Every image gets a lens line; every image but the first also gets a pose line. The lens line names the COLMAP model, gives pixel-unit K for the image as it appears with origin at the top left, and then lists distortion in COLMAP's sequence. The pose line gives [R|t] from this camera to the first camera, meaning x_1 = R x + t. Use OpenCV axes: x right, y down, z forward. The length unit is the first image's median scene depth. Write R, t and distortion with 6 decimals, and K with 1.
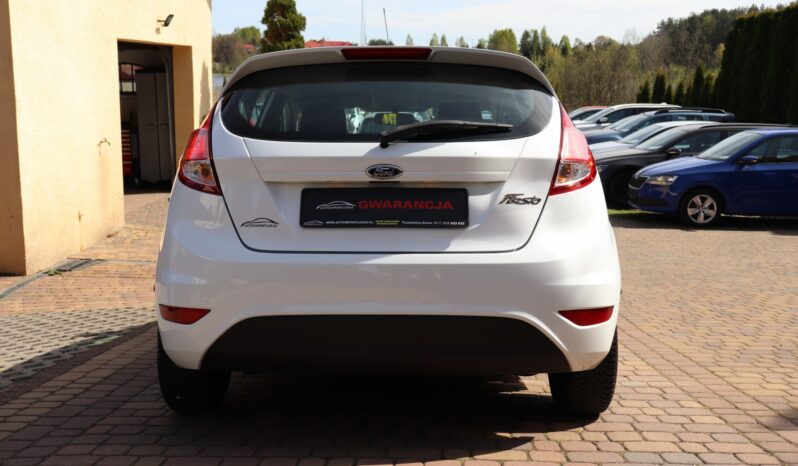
lens RADIAL K [[868.3, 0, 372.3], [0, 868.3, 235.6], [0, 0, 1]] dist [-0.057493, 0.023265]
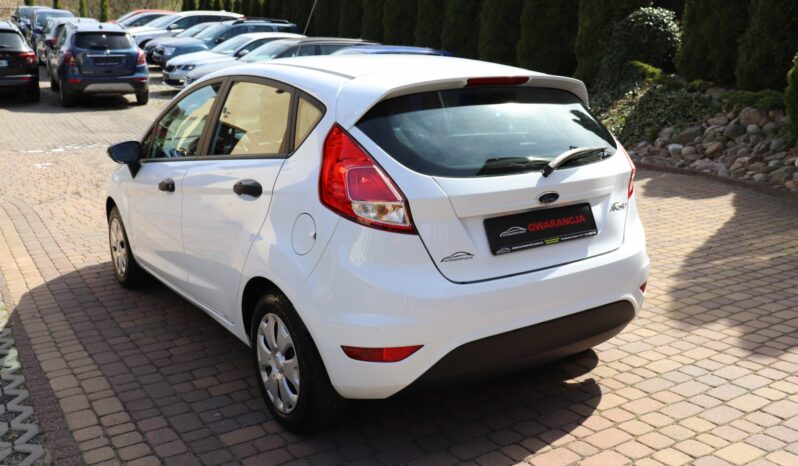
lens RADIAL K [[765.4, 0, 399.0], [0, 765.4, 233.0], [0, 0, 1]] dist [-0.131222, 0.202927]
pose [[0.813243, -0.141607, 0.564432, -0.712470], [0.053488, 0.984024, 0.169809, -0.205973], [-0.579461, -0.107905, 0.807825, 0.288284]]
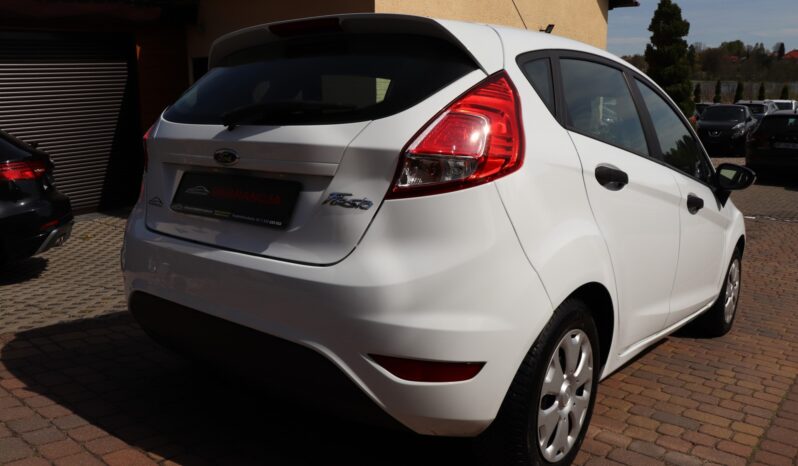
lens RADIAL K [[663.9, 0, 399.0], [0, 663.9, 233.0], [0, 0, 1]] dist [-0.172373, 0.163975]
pose [[0.806280, 0.119141, -0.579411, 0.551172], [-0.093053, 0.992857, 0.074669, -0.061744], [0.584169, -0.006288, 0.811608, 0.544573]]
